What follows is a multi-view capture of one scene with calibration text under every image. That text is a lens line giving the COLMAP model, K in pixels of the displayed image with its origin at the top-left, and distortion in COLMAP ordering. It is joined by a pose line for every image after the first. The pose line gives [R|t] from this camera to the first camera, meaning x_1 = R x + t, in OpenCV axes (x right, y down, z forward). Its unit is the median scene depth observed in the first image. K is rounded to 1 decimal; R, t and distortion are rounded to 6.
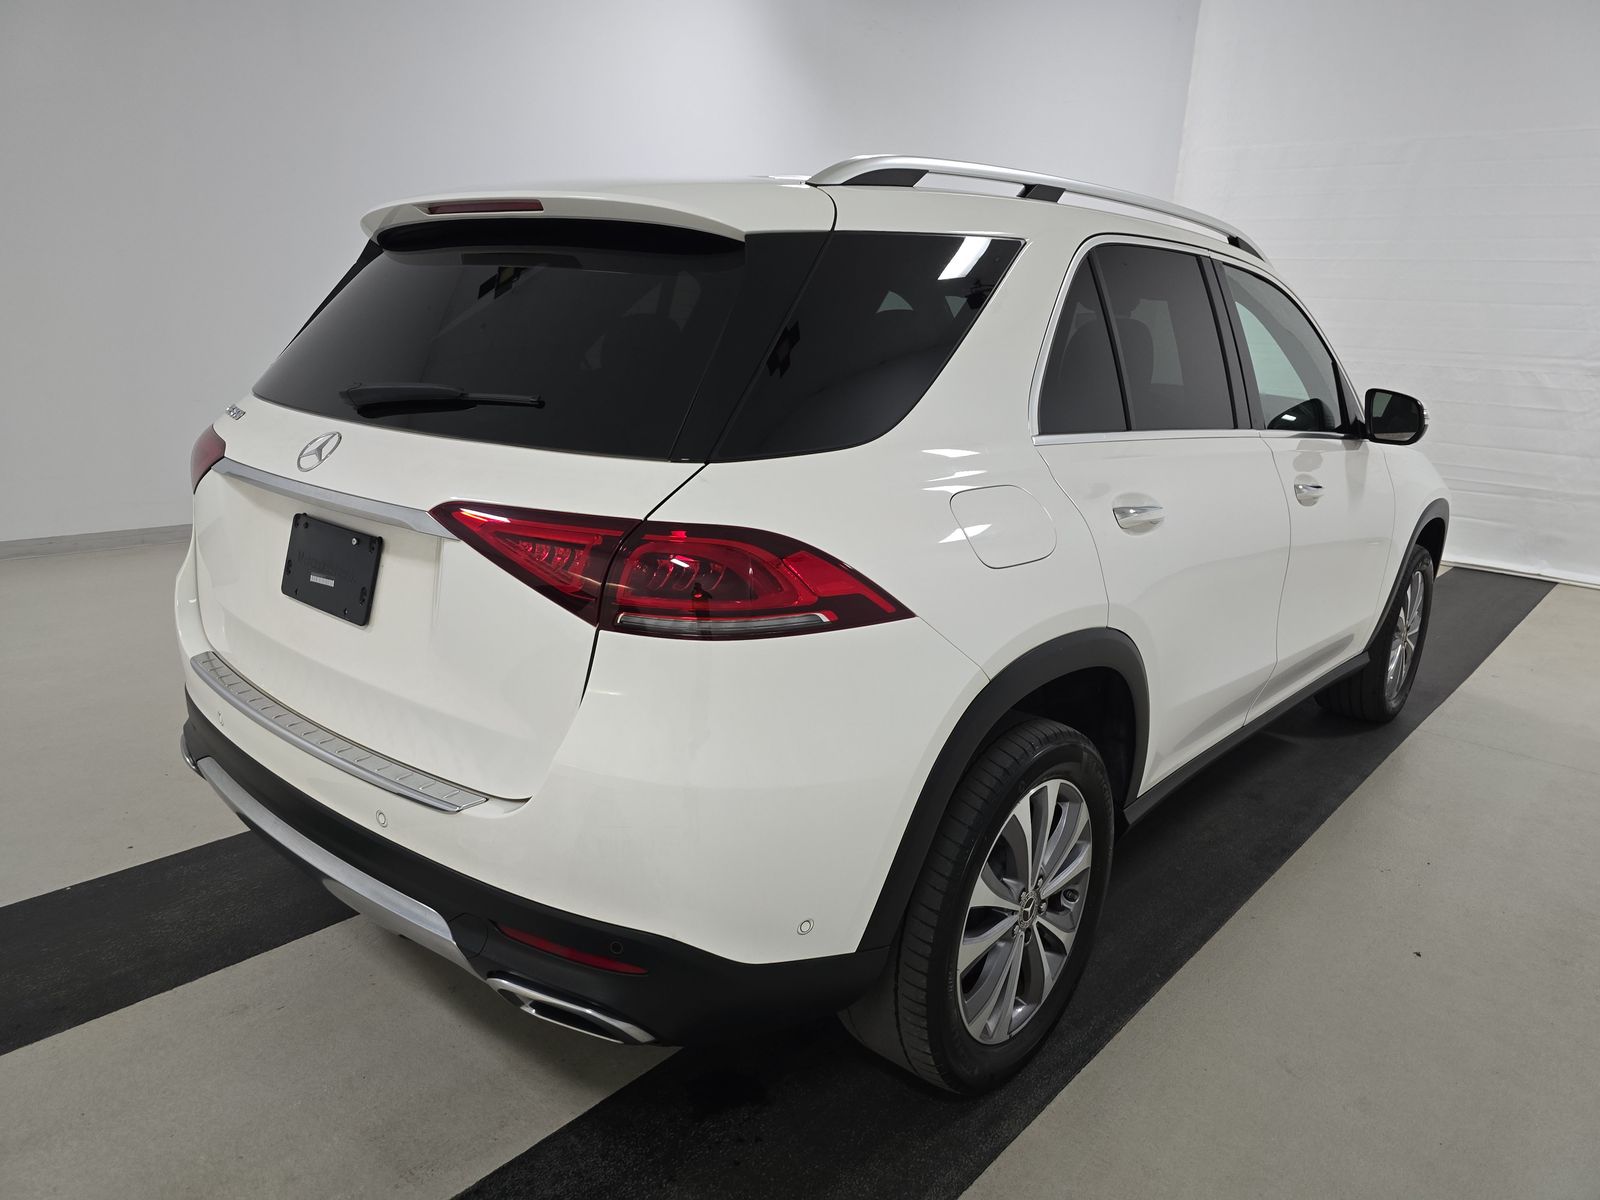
lens RADIAL K [[1068.3, 0, 799.8], [0, 1068.3, 590.2], [0, 0, 1]] dist [0.063324, -0.061423]
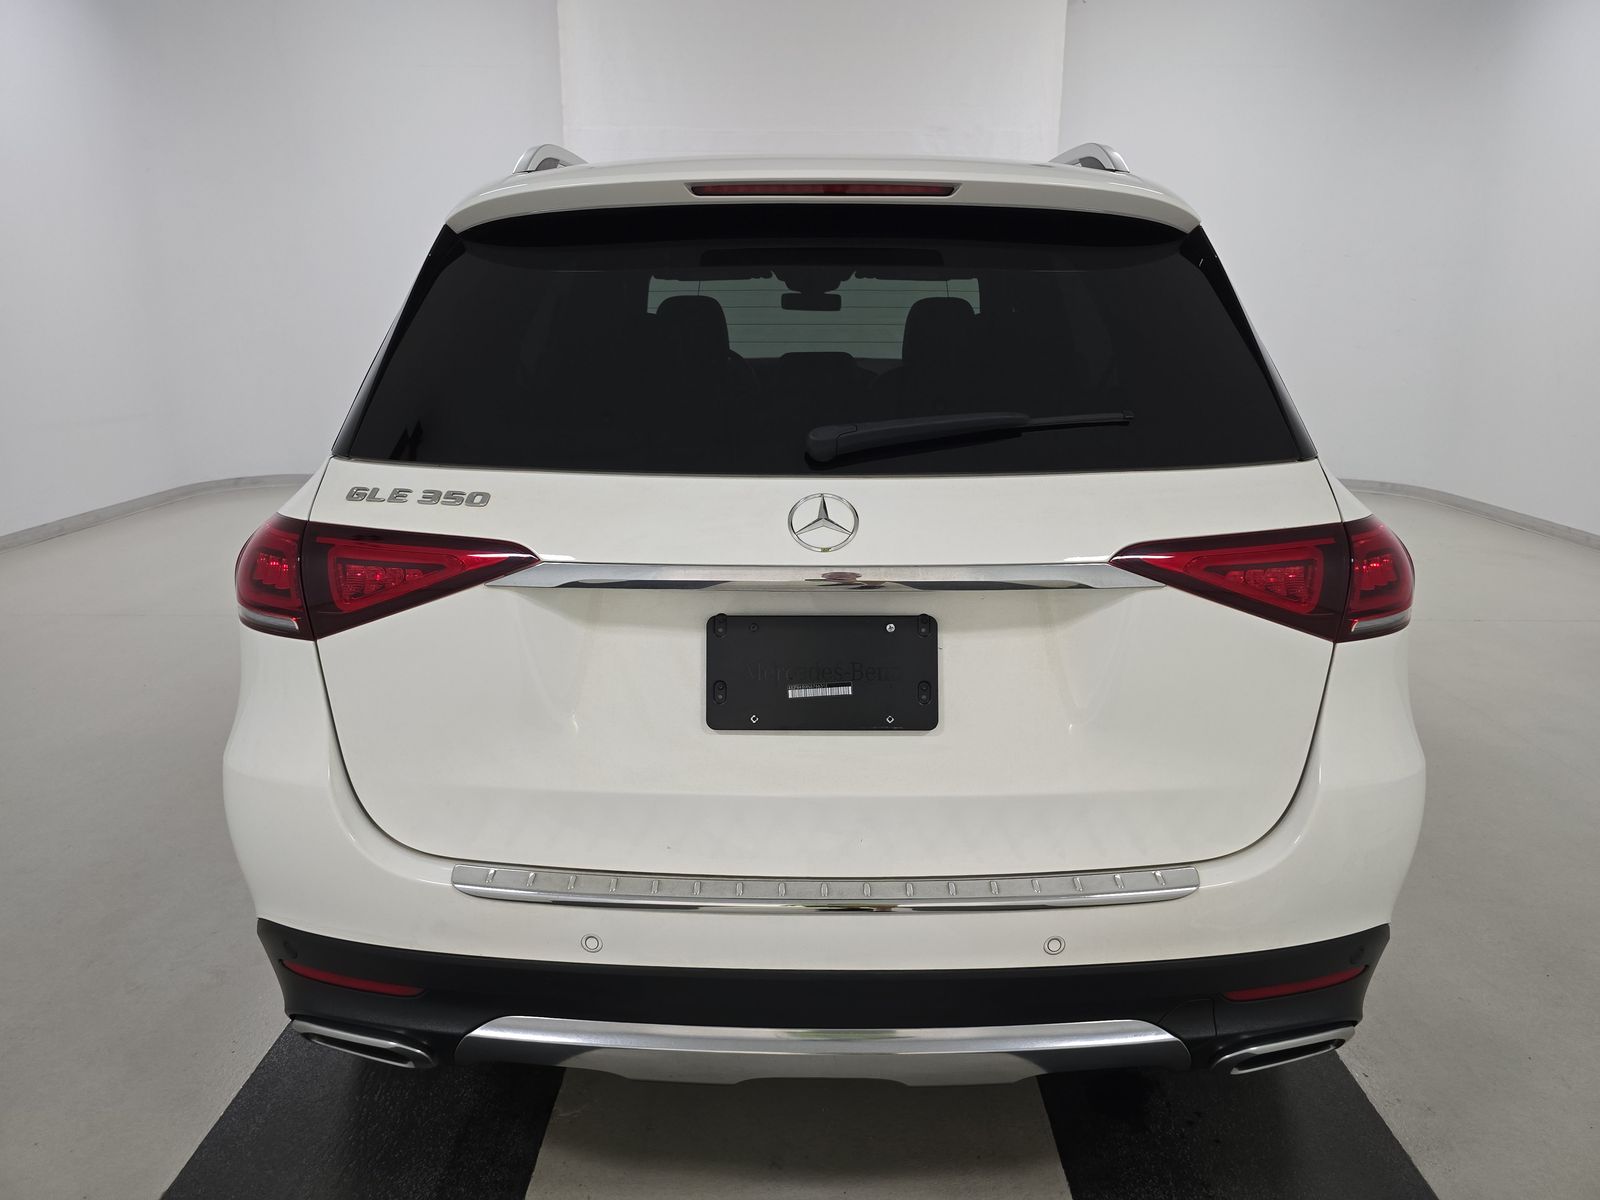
lens RADIAL K [[1068.3, 0, 799.8], [0, 1068.3, 590.2], [0, 0, 1]] dist [0.063324, -0.061423]
pose [[0.769249, -0.205402, 0.605033, -0.859542], [0.189464, 0.977660, 0.091016, -0.143583], [-0.610212, 0.044618, 0.790981, 0.402043]]
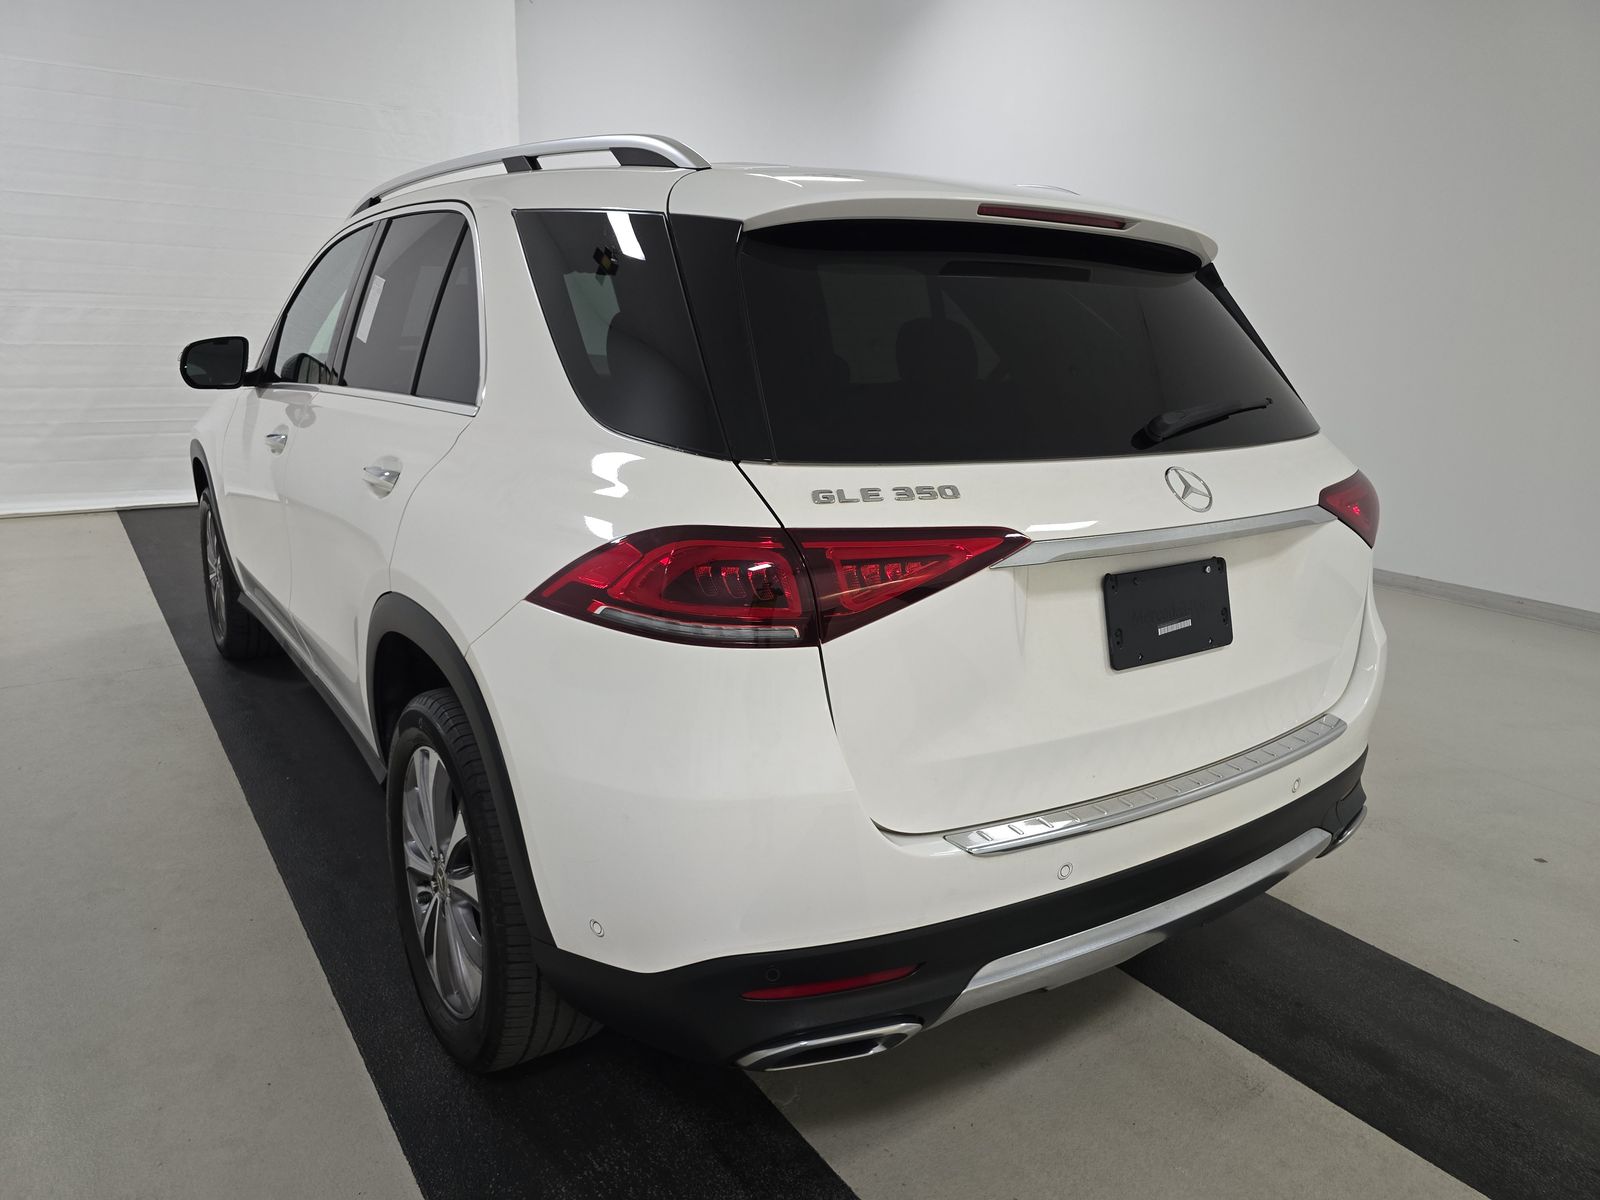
lens RADIAL K [[1068.3, 0, 799.8], [0, 1068.3, 590.2], [0, 0, 1]] dist [0.063324, -0.061423]
pose [[0.270644, -0.276525, 0.922109, -1.341669], [0.216285, 0.950836, 0.221659, -0.307127], [-0.938069, 0.139448, 0.317146, 0.973171]]
